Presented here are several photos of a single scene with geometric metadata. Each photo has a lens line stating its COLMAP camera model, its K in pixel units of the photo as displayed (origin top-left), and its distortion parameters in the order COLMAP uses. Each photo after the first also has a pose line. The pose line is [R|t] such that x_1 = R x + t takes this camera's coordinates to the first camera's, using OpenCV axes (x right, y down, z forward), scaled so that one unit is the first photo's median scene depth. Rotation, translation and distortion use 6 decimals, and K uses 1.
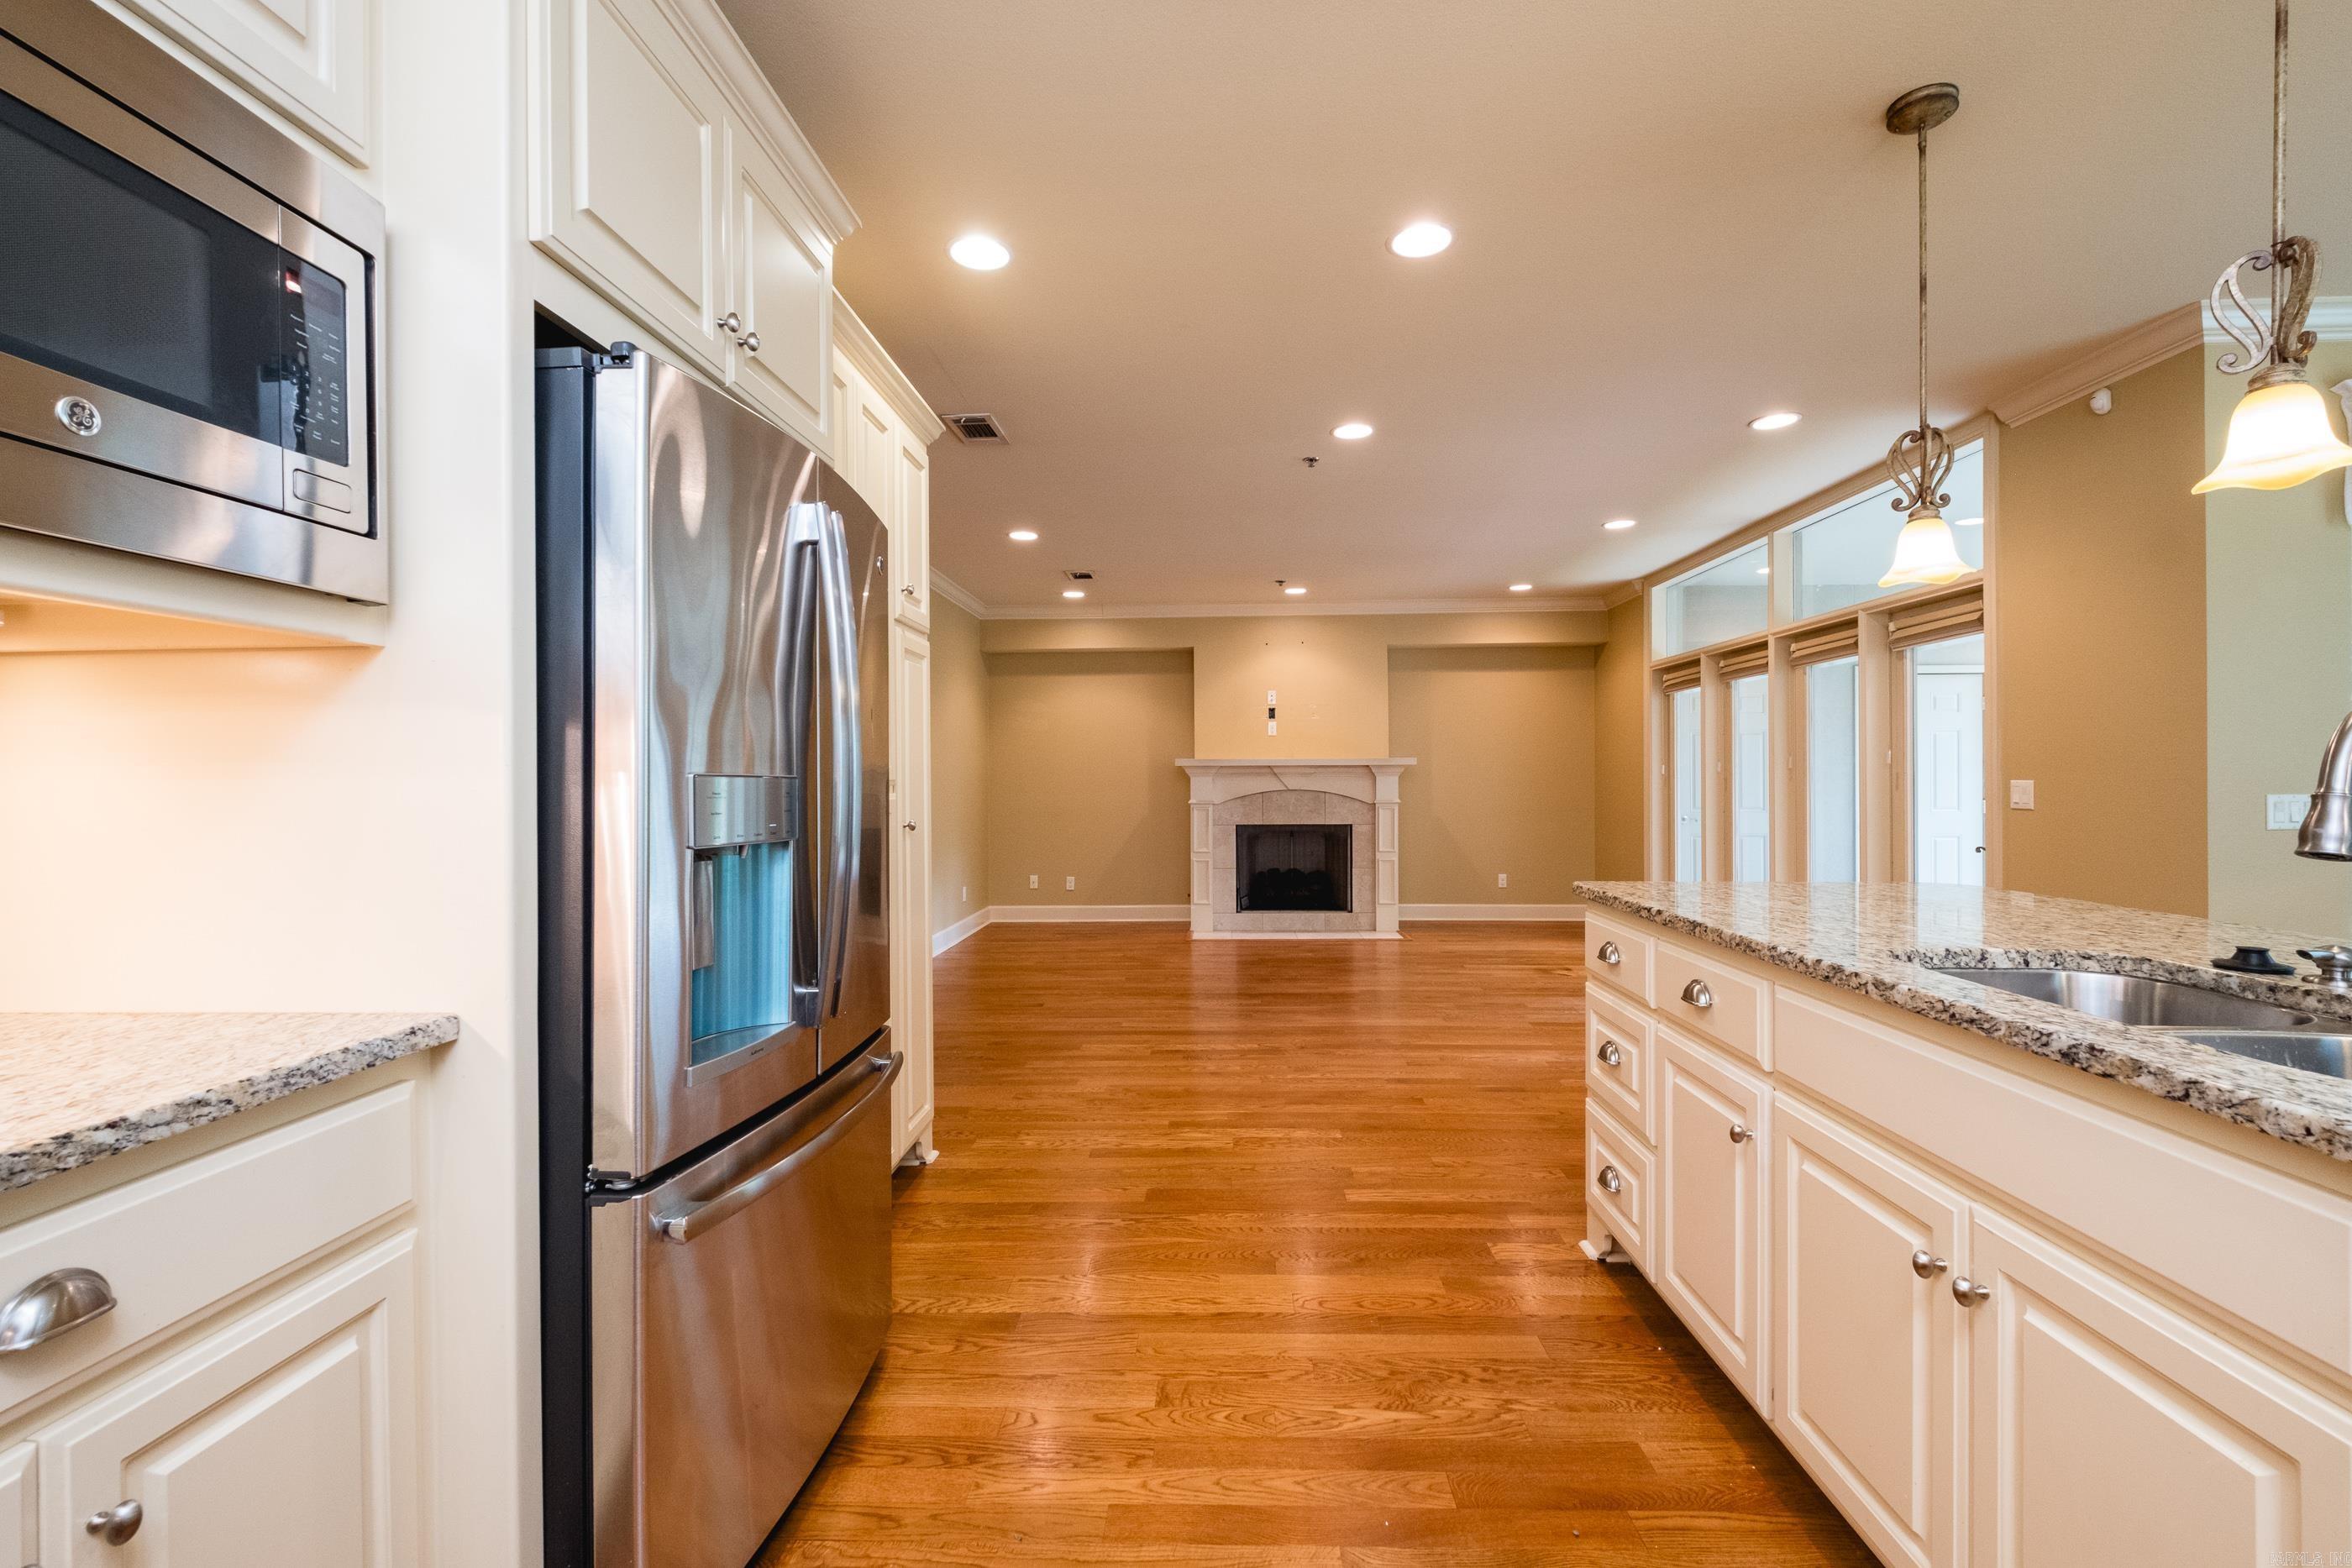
lens RADIAL K [[1014.7, 0, 1190.0], [0, 1014.7, 779.0], [0, 0, 1]] dist [0.002189, 0.000083]
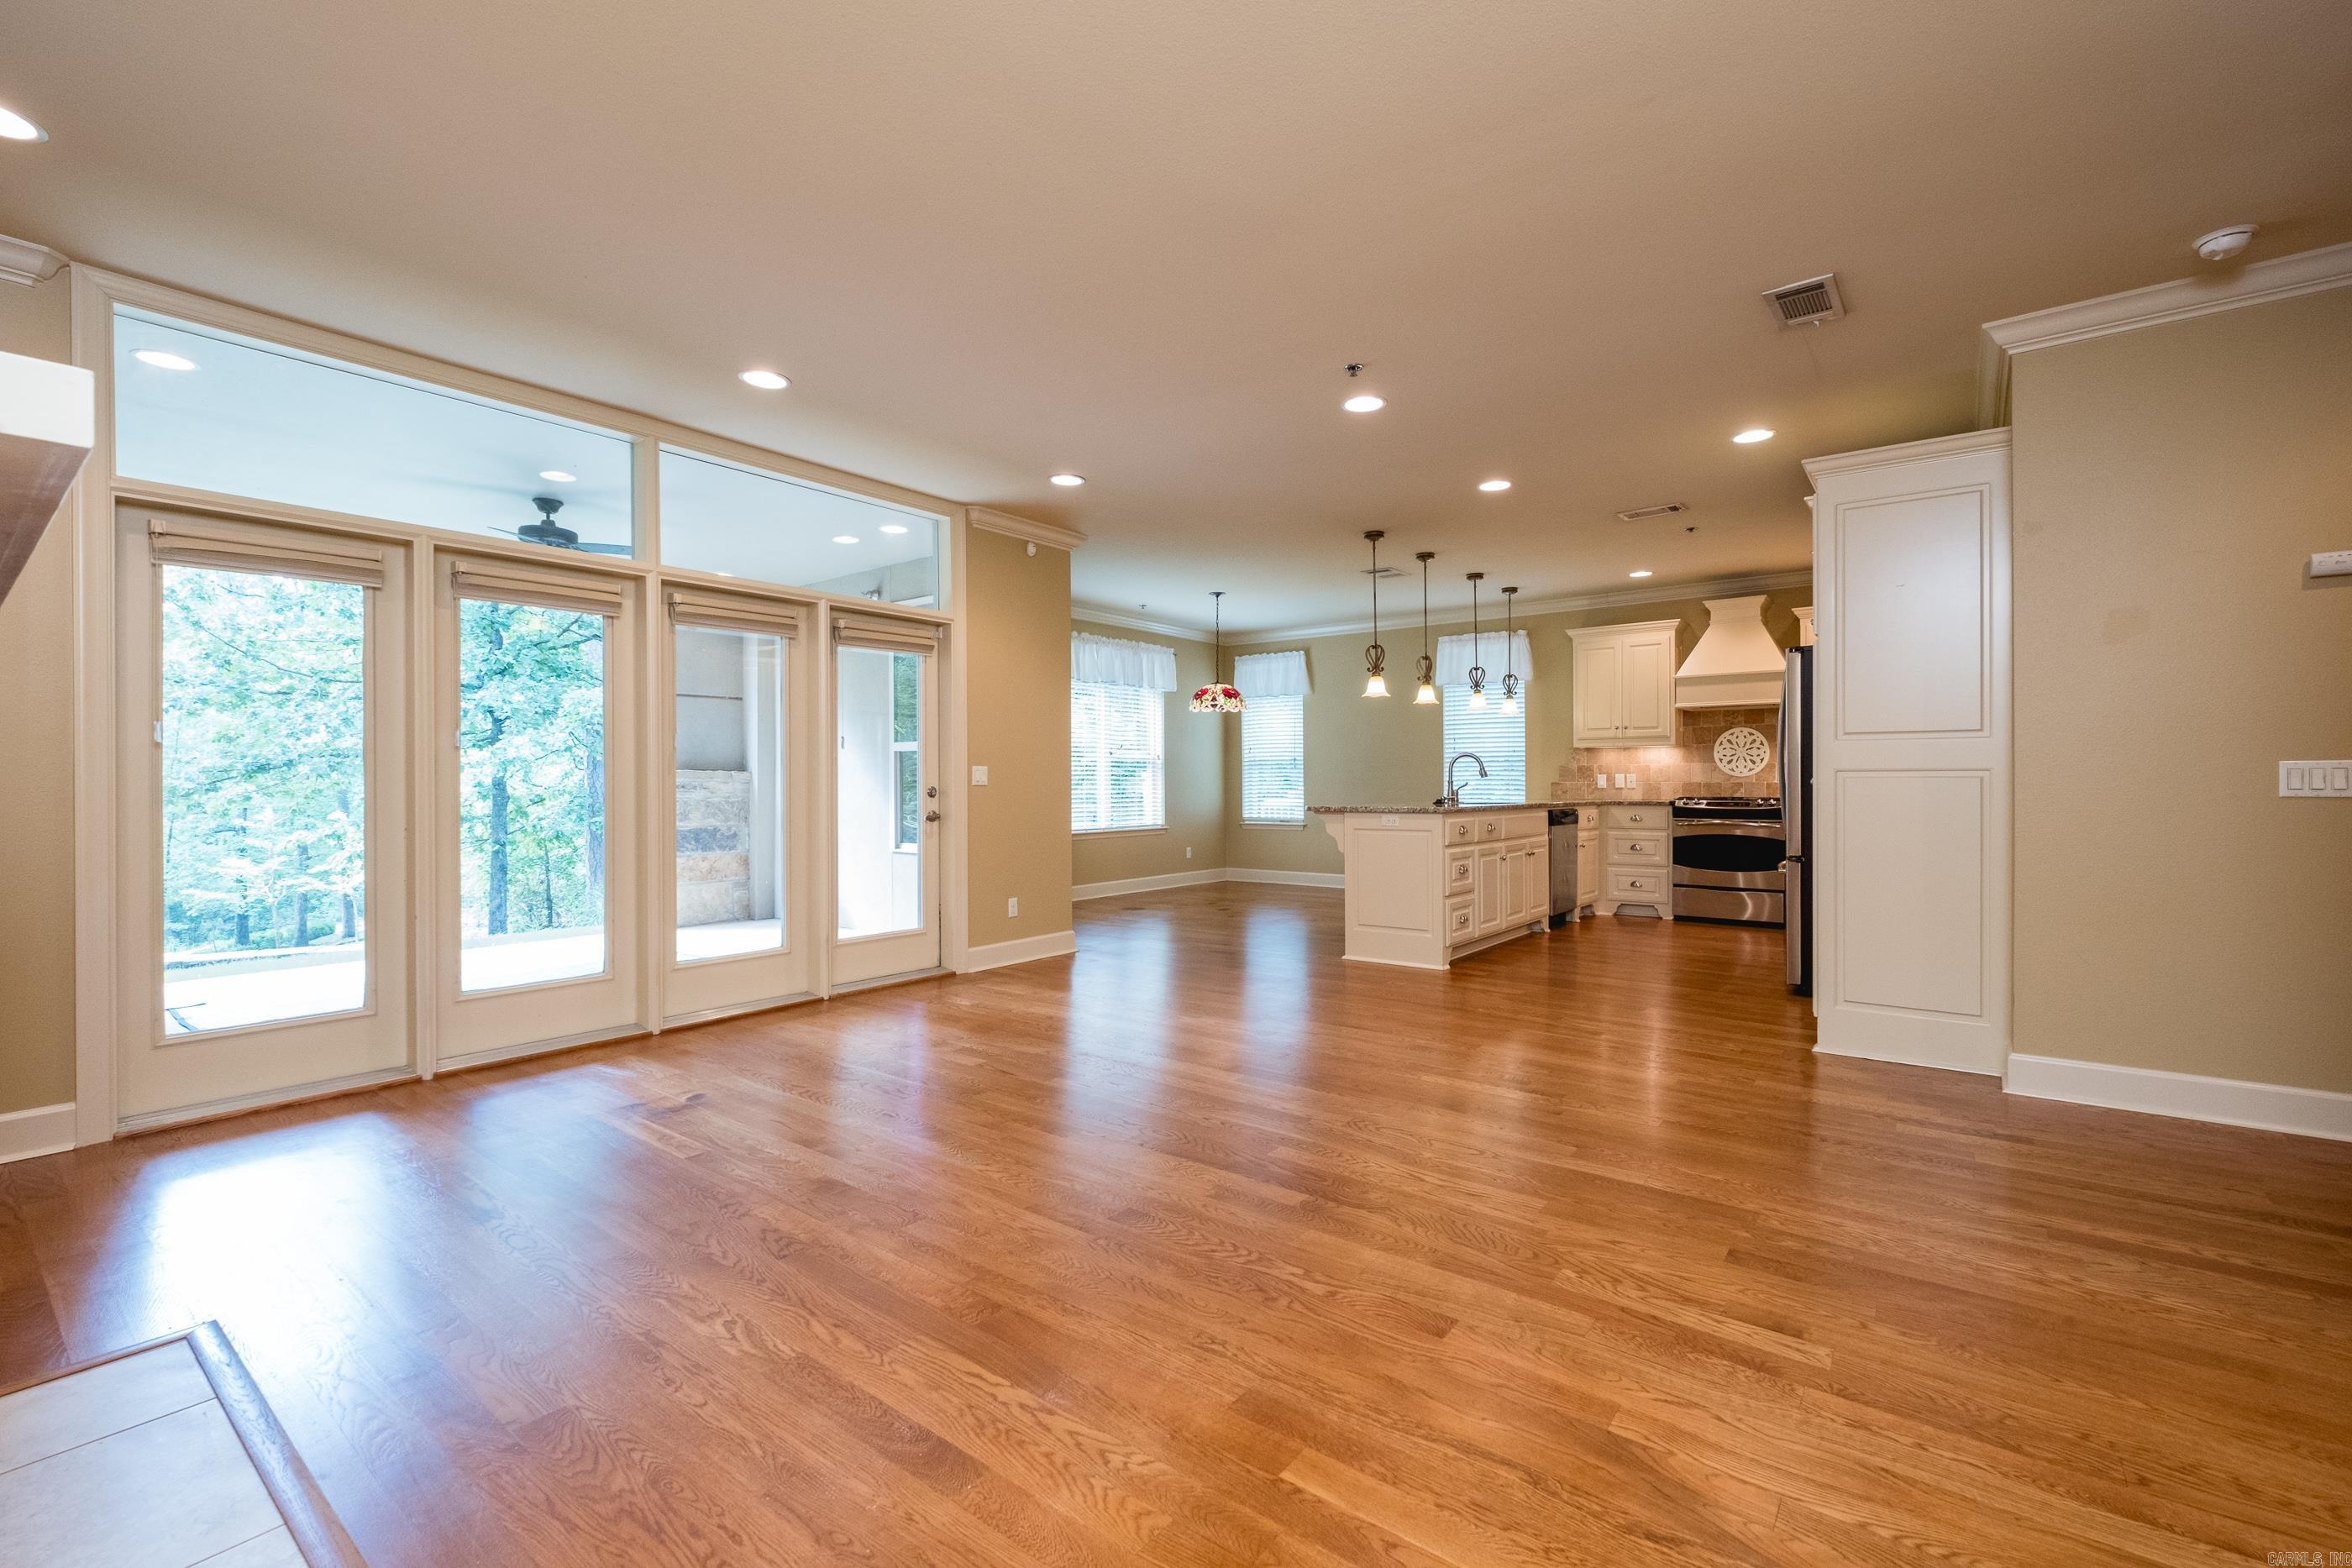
lens RADIAL K [[995.9, 0, 1188.1], [0, 995.9, 780.9], [0, 0, 1]] dist [-0.000192, -0.000080]
pose [[-0.811251, 0.009688, 0.584617, -0.847446], [0.008287, 0.999953, -0.005072, 0.097094], [-0.584639, 0.000731, -0.811293, 6.028178]]
